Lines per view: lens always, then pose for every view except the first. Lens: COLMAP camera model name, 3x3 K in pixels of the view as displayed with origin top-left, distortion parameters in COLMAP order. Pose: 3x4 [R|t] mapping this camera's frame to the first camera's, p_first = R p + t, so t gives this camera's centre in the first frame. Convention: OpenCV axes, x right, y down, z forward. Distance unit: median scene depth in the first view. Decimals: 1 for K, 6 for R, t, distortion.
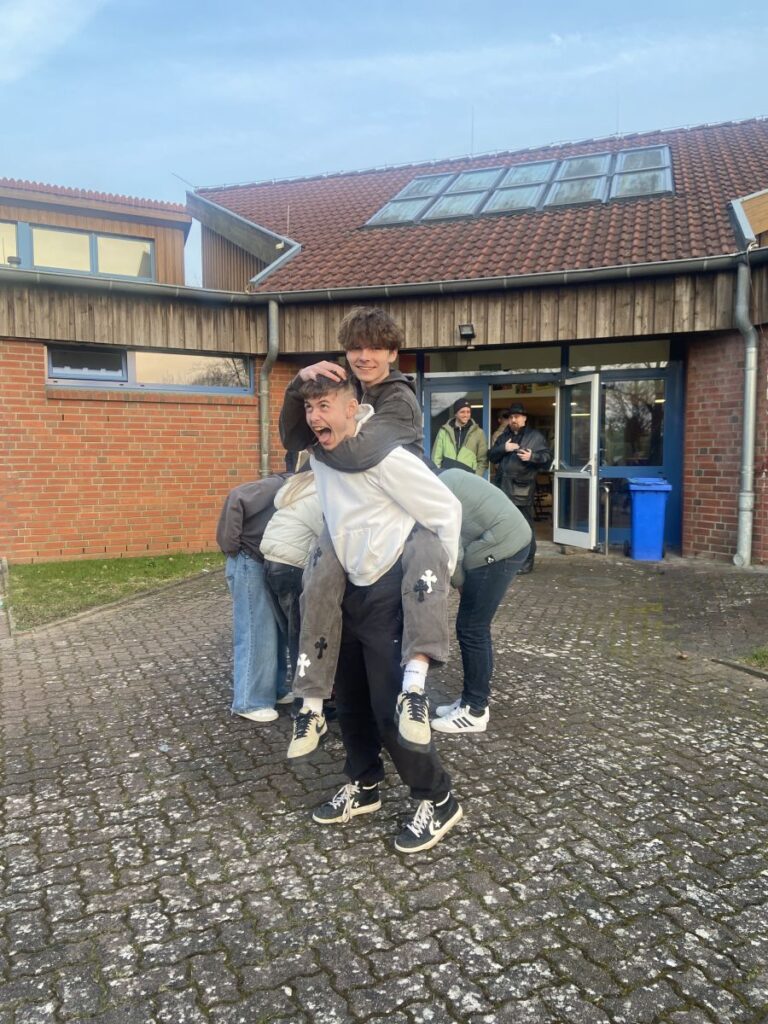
lens RADIAL K [[776.1, 0, 378.2], [0, 776.1, 517.3], [0, 0, 1]] dist [0.127415, -0.158769]
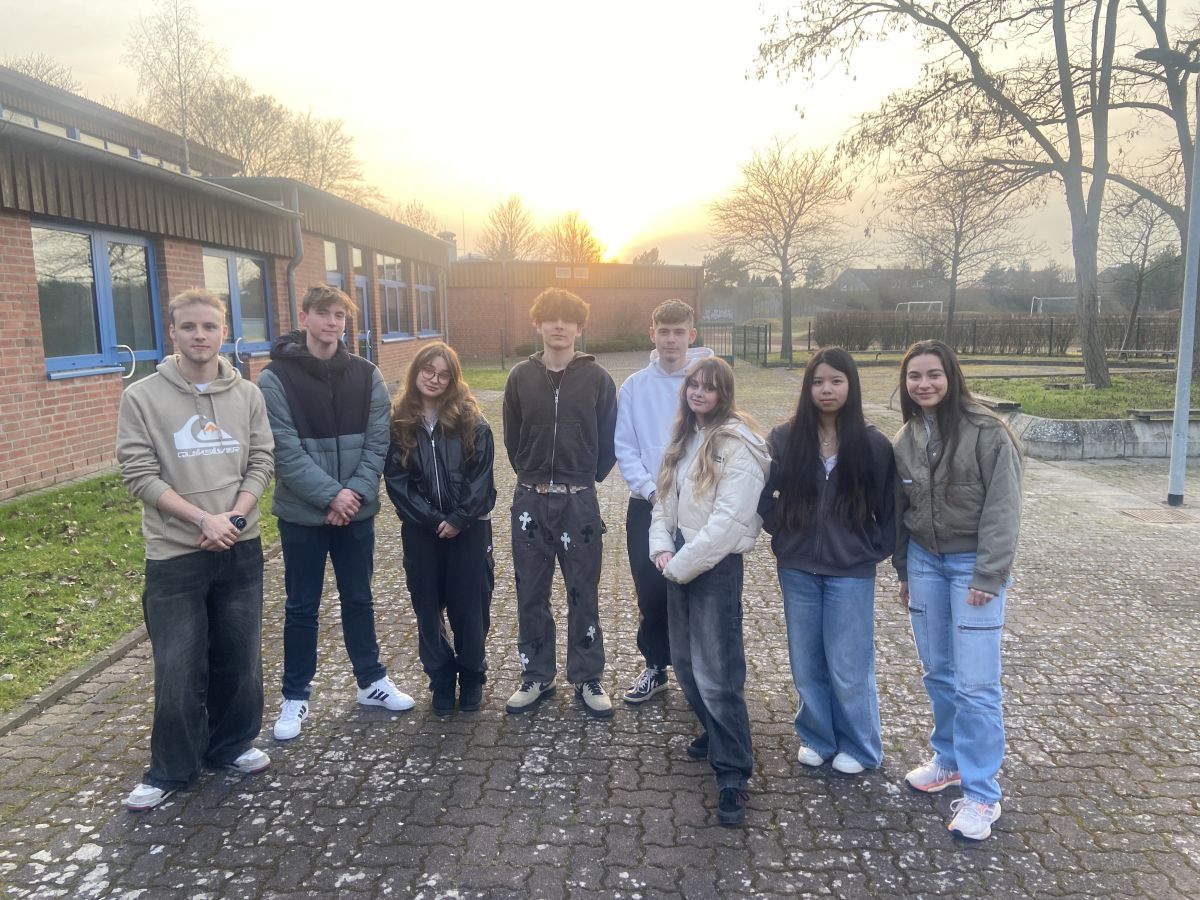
lens RADIAL K [[909.5, 0, 599.5], [0, 909.5, 443.1], [0, 0, 1]] dist [0.127415, -0.158769]
pose [[-0.886394, -0.047614, 0.460476, -0.395362], [0.052941, 0.977744, 0.203010, -0.213256], [-0.459894, 0.204325, -0.864146, 1.733211]]
